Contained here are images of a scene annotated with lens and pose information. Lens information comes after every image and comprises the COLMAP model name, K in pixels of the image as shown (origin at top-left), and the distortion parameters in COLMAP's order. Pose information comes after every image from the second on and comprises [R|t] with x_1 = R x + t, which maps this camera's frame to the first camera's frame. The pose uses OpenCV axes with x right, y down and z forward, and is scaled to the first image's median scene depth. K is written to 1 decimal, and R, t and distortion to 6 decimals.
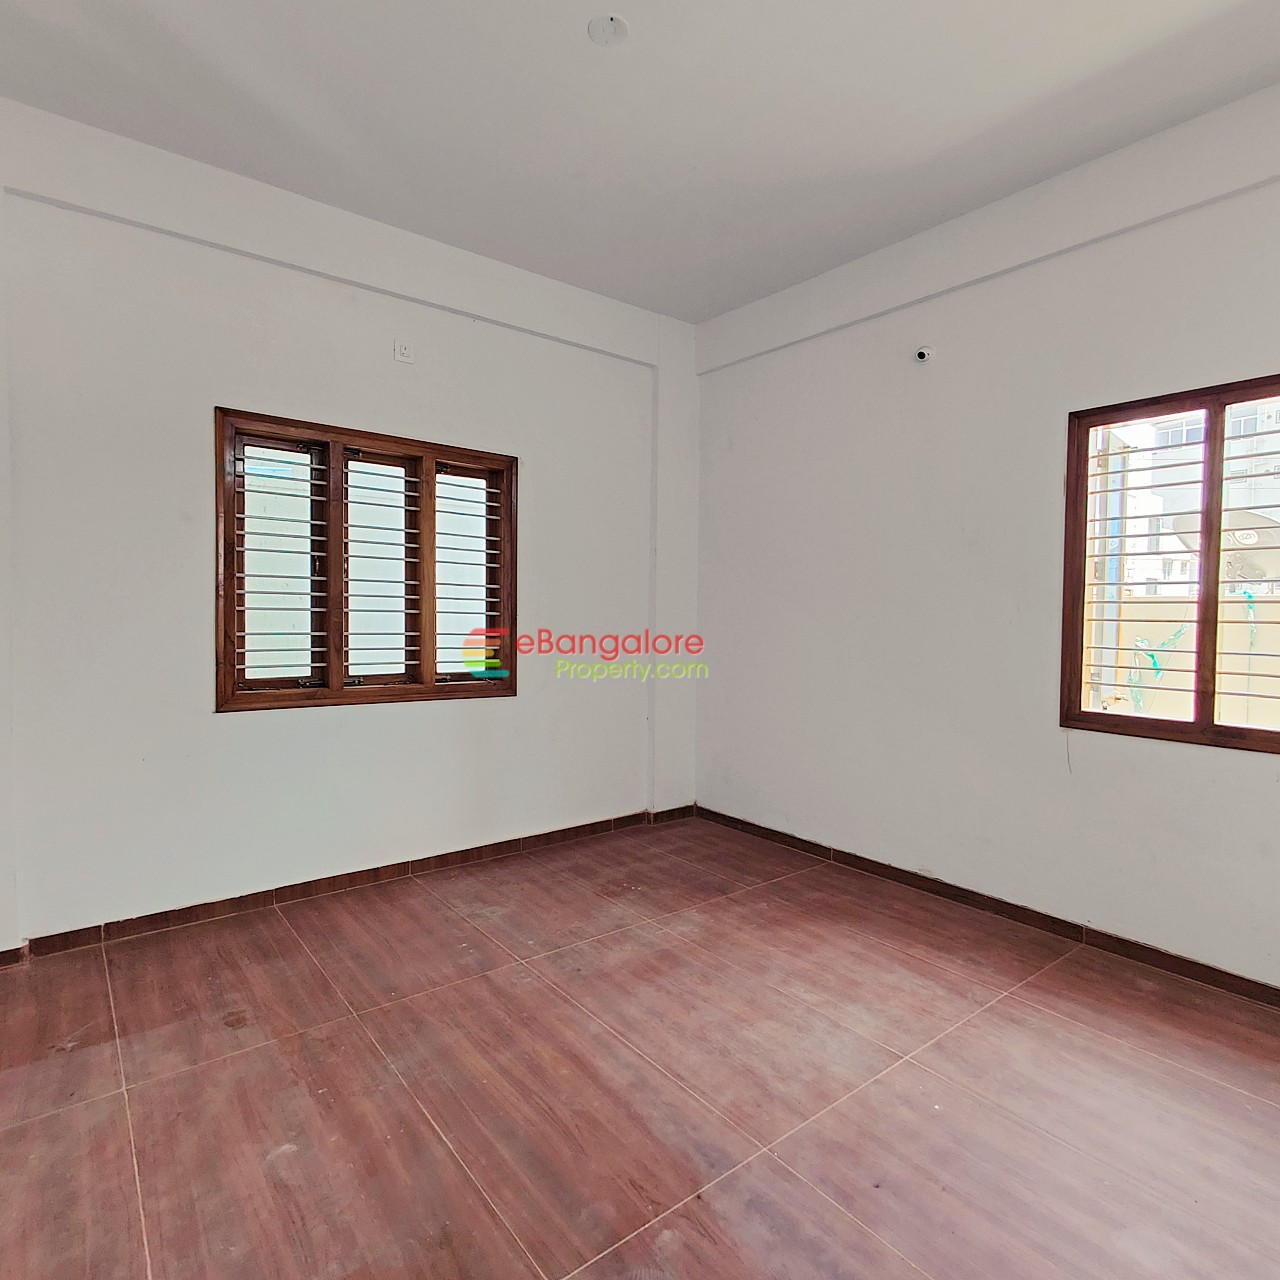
lens RADIAL K [[761.8, 0, 645.6], [0, 761.8, 634.6], [0, 0, 1]] dist [0.023590, -0.001070]
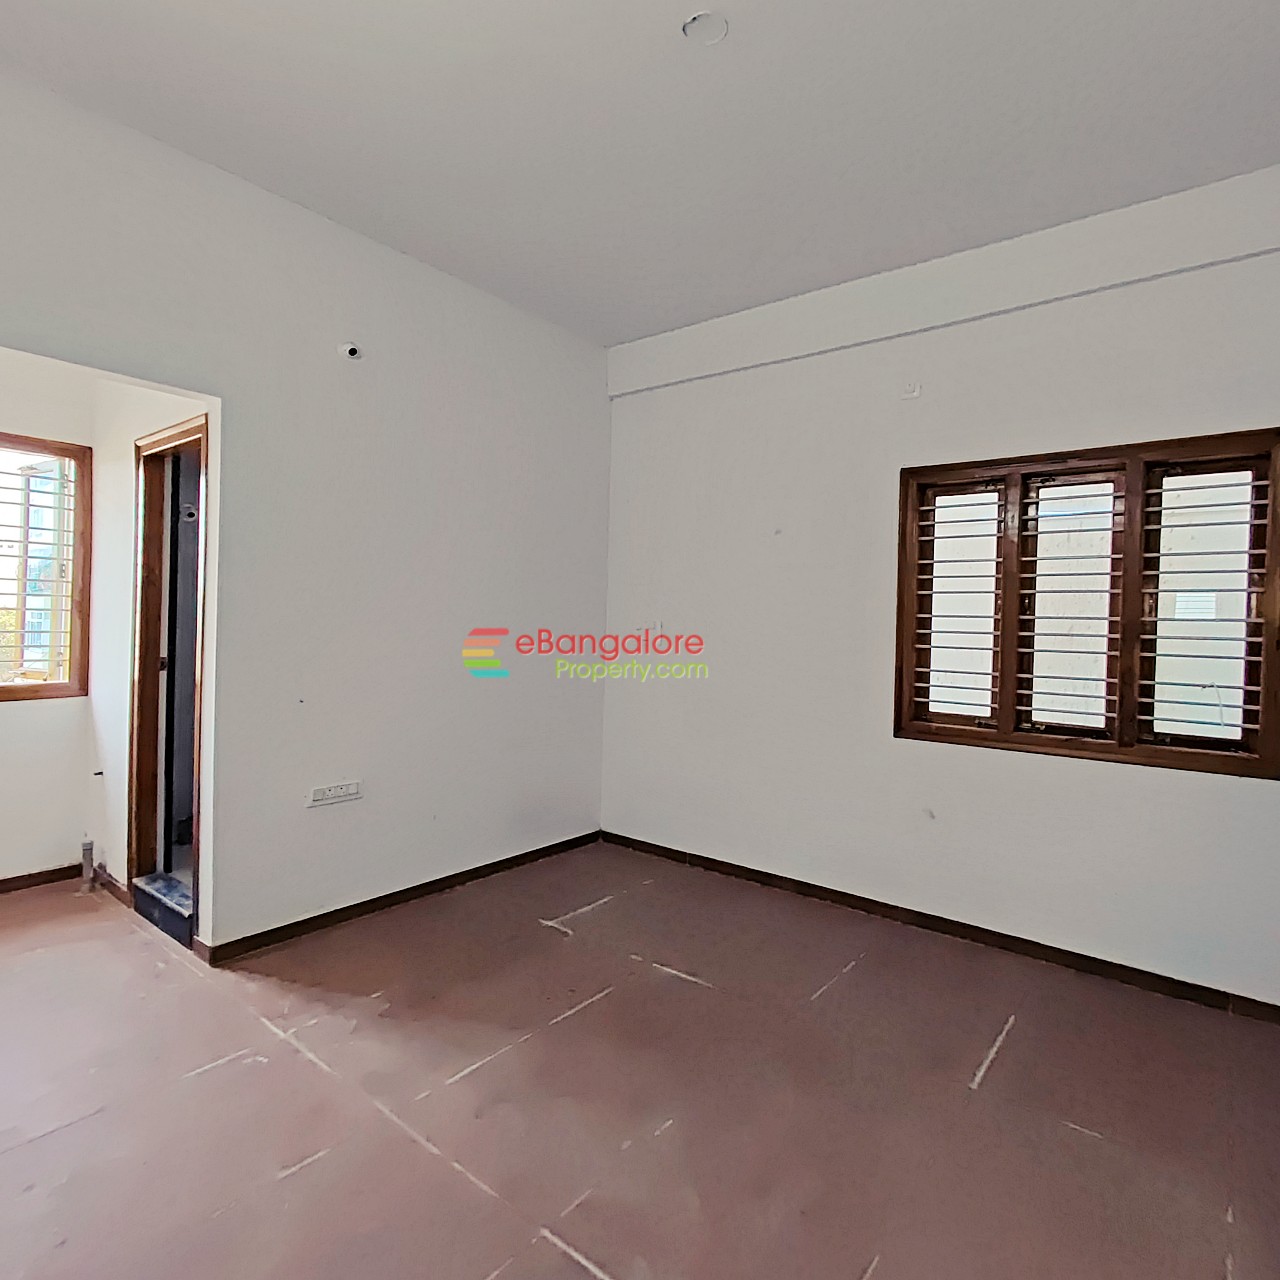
lens RADIAL K [[761.8, 0, 645.6], [0, 761.8, 634.6], [0, 0, 1]] dist [0.023590, -0.001070]
pose [[0.208595, -0.011942, -0.977929, 0.435792], [-0.057711, 0.998033, -0.024498, -0.000706], [0.976298, 0.061547, 0.207495, 0.363566]]
